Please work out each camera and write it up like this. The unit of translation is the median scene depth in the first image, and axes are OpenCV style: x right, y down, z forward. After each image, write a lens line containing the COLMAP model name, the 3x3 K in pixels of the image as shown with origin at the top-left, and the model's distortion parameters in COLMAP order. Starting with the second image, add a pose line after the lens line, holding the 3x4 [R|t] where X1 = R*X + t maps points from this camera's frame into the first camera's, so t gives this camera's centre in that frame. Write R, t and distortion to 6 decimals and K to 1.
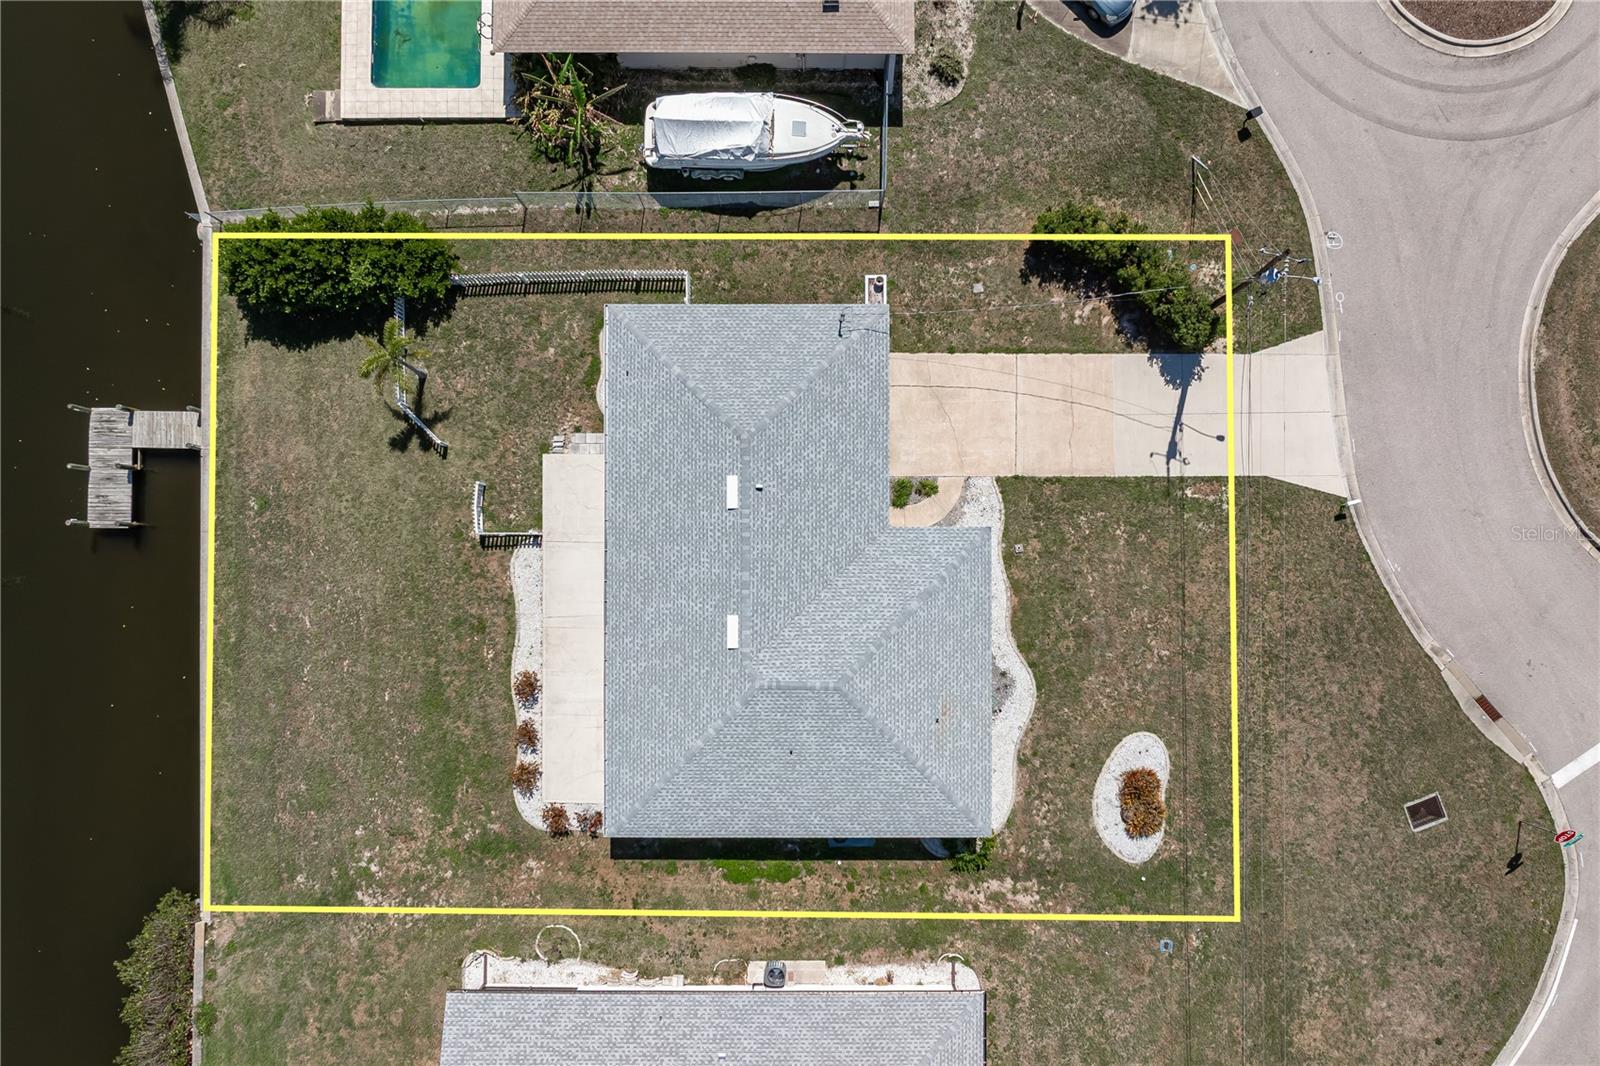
lens RADIAL K [[1124.8, 0, 812.9], [0, 1124.8, 534.0], [0, 0, 1]] dist [-0.030888, 0.008646]
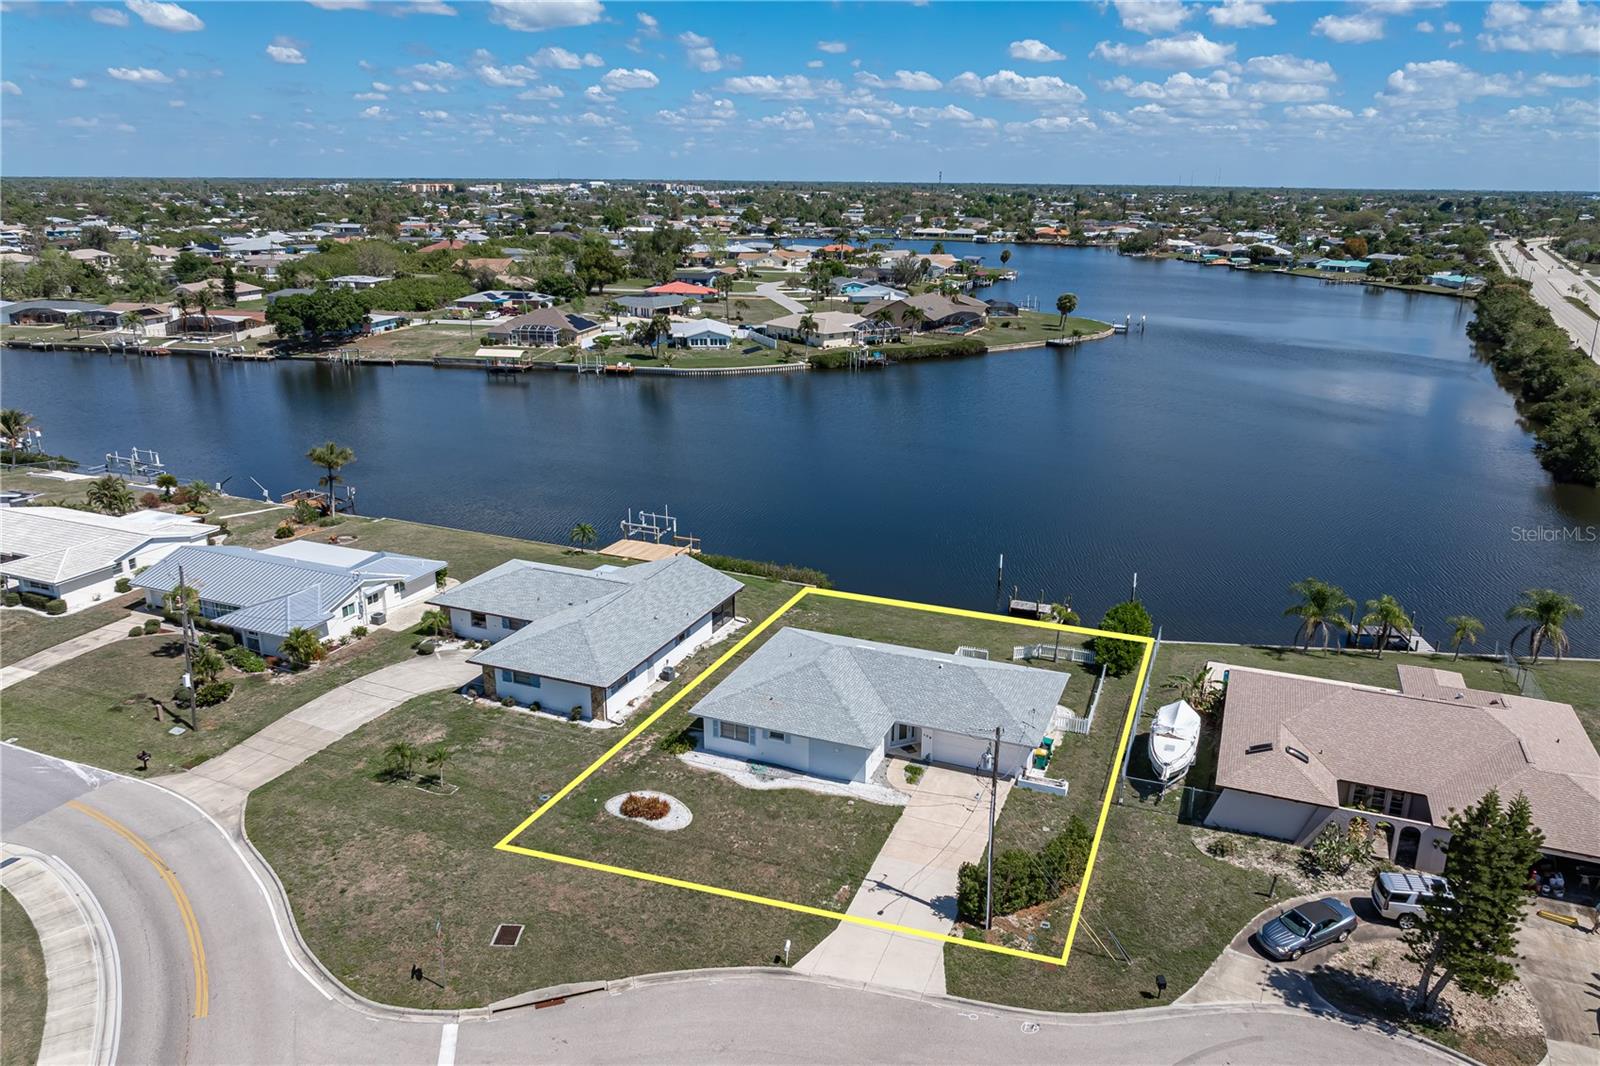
lens RADIAL K [[1124.8, 0, 812.9], [0, 1124.8, 534.0], [0, 0, 1]] dist [-0.030888, 0.008646]
pose [[-0.369708, 0.277529, -0.886732, 1.321429], [-0.929147, -0.108977, 0.353284, -0.391751], [0.001413, 0.954516, 0.298155, 0.271351]]
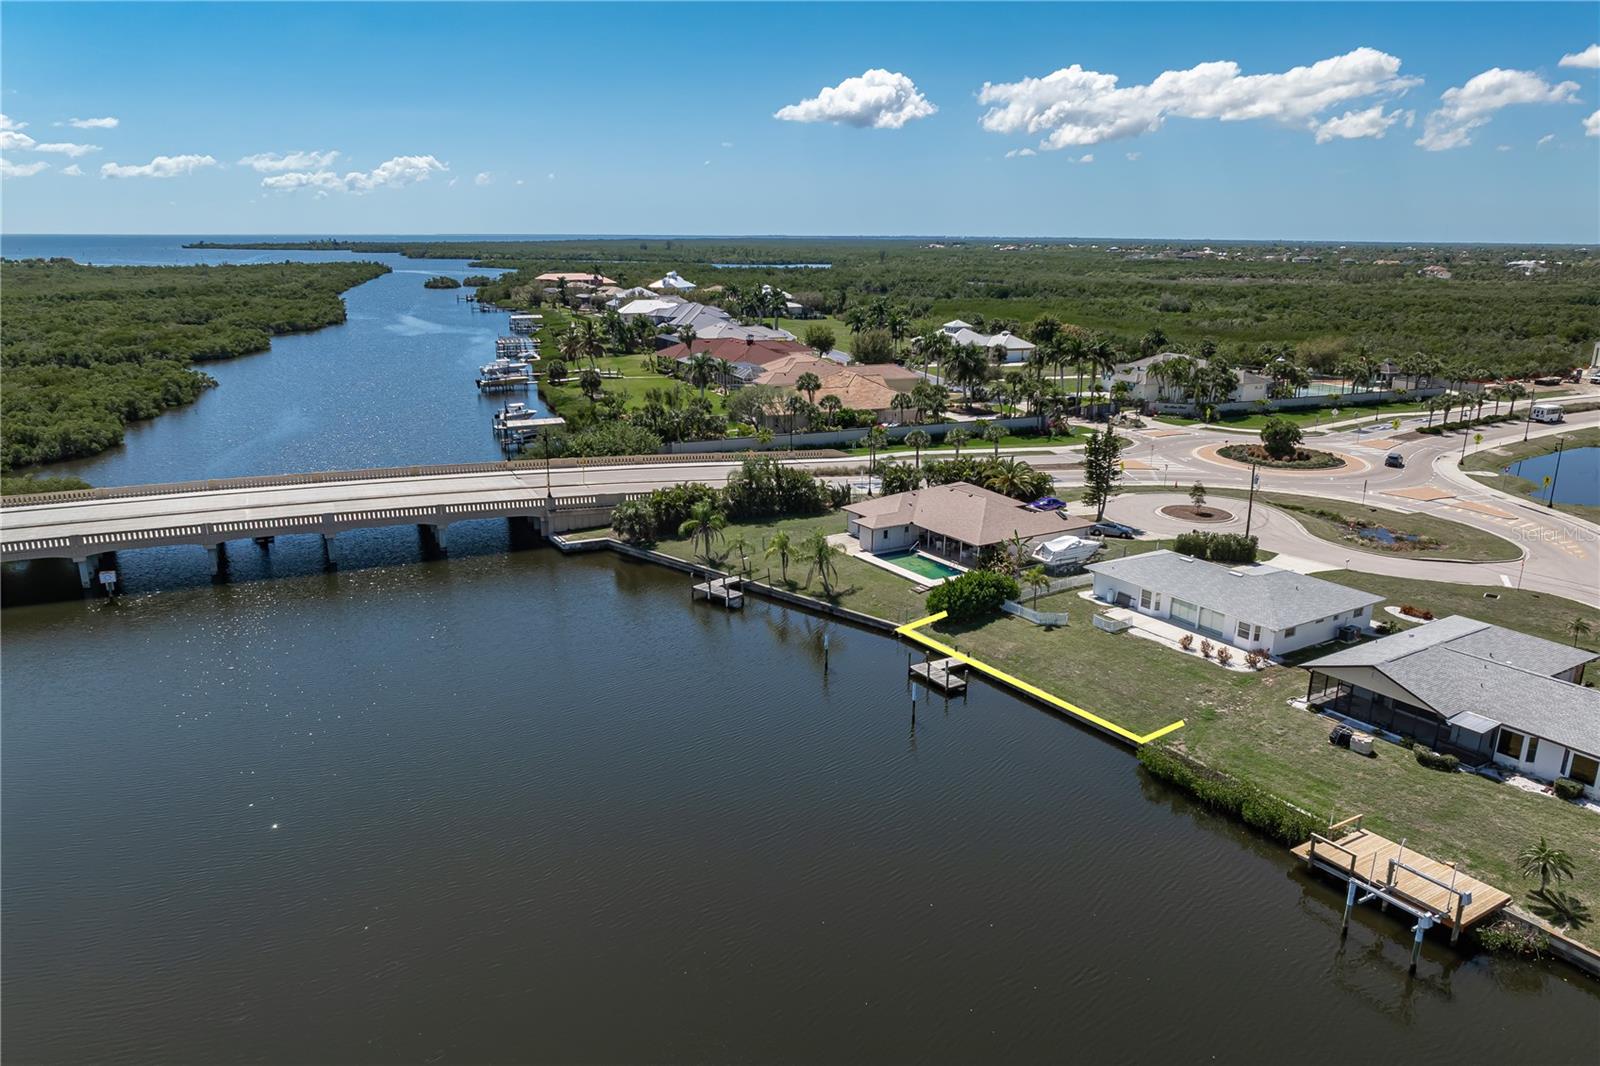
lens RADIAL K [[1124.8, 0, 812.9], [0, 1124.8, 534.0], [0, 0, 1]] dist [-0.030888, 0.008646]
pose [[0.839103, -0.140842, 0.525423, -1.797194], [0.543951, 0.225893, -0.808140, 1.316680], [-0.004869, 0.963917, 0.266159, 0.280088]]
